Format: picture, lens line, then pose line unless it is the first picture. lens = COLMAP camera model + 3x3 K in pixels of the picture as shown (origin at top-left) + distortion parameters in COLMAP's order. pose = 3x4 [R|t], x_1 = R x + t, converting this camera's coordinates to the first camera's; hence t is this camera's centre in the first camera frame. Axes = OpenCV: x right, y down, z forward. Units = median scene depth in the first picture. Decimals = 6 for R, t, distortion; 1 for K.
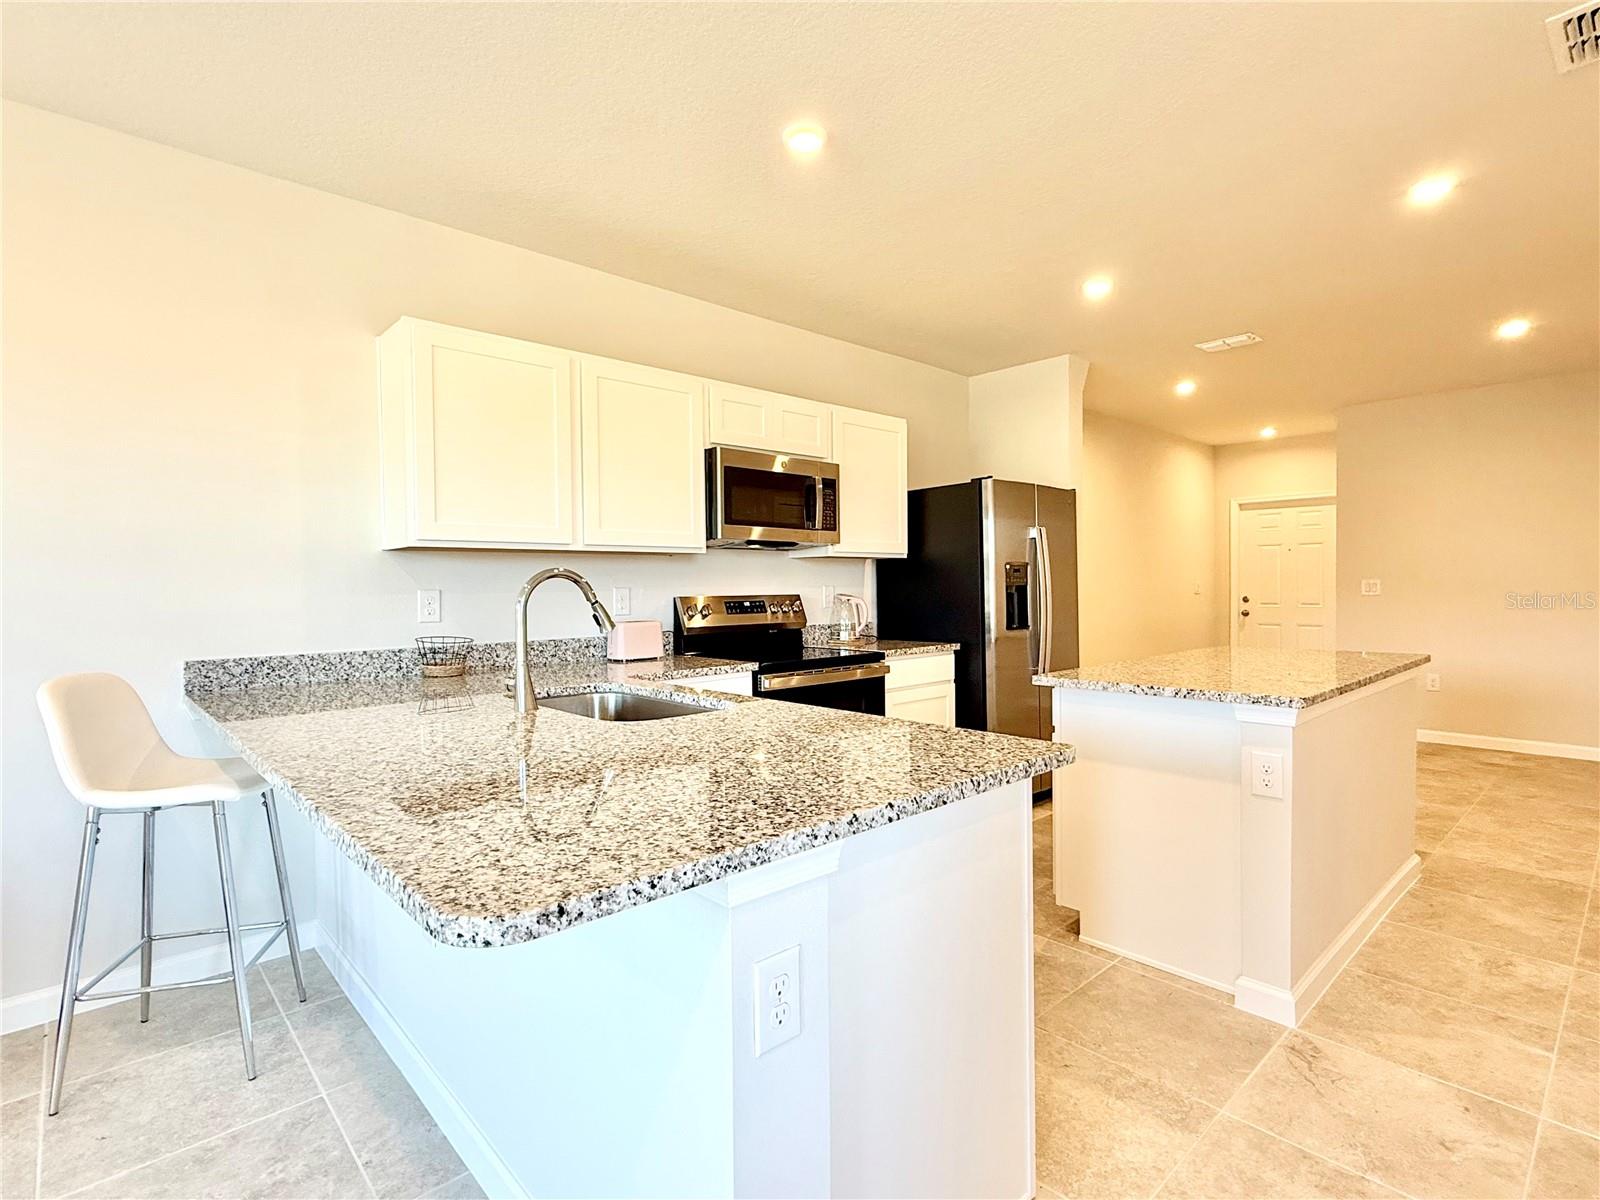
lens RADIAL K [[792.4, 0, 799.9], [0, 792.4, 597.1], [0, 0, 1]] dist [-0.002125, 0.000462]
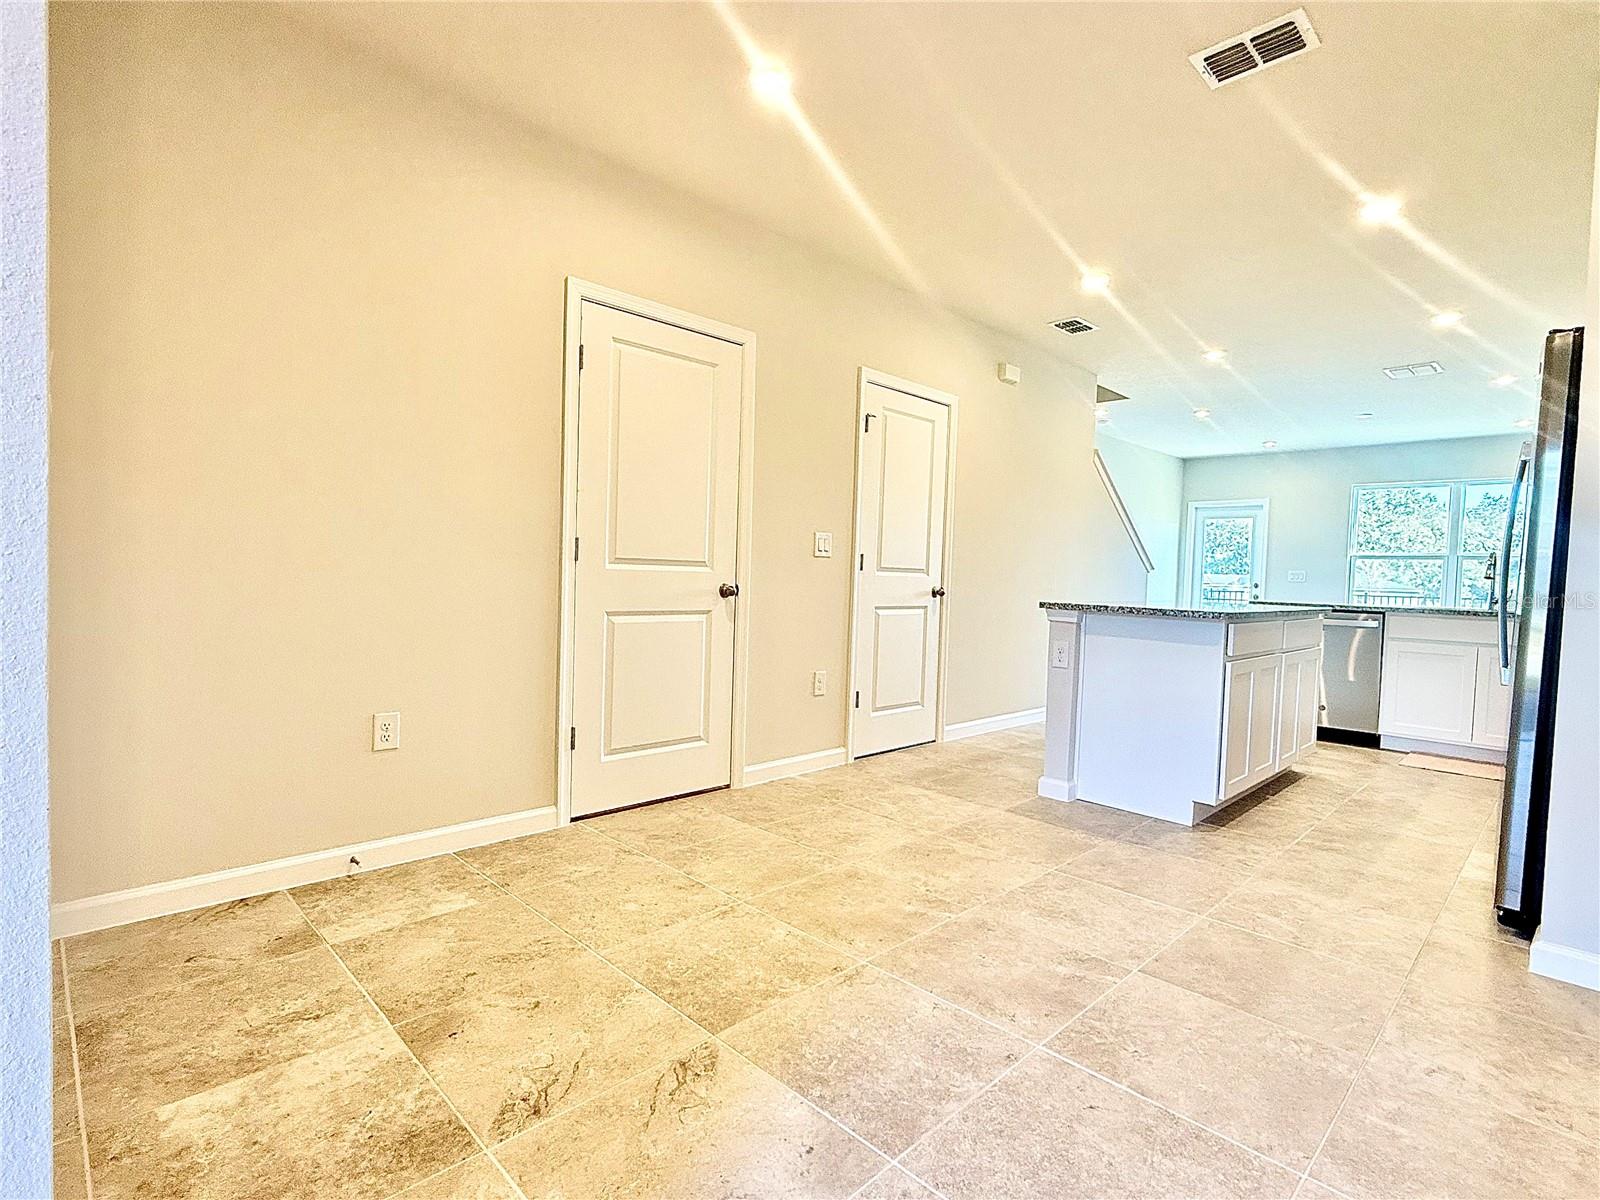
lens RADIAL K [[792.4, 0, 797.2], [0, 792.4, 604.6], [0, 0, 1]] dist [-0.002125, 0.000462]
pose [[-0.999317, -0.021439, -0.030098, 0.980362], [-0.023149, 0.998067, 0.057677, 0.015931], [0.028803, 0.058334, -0.997882, 1.768666]]
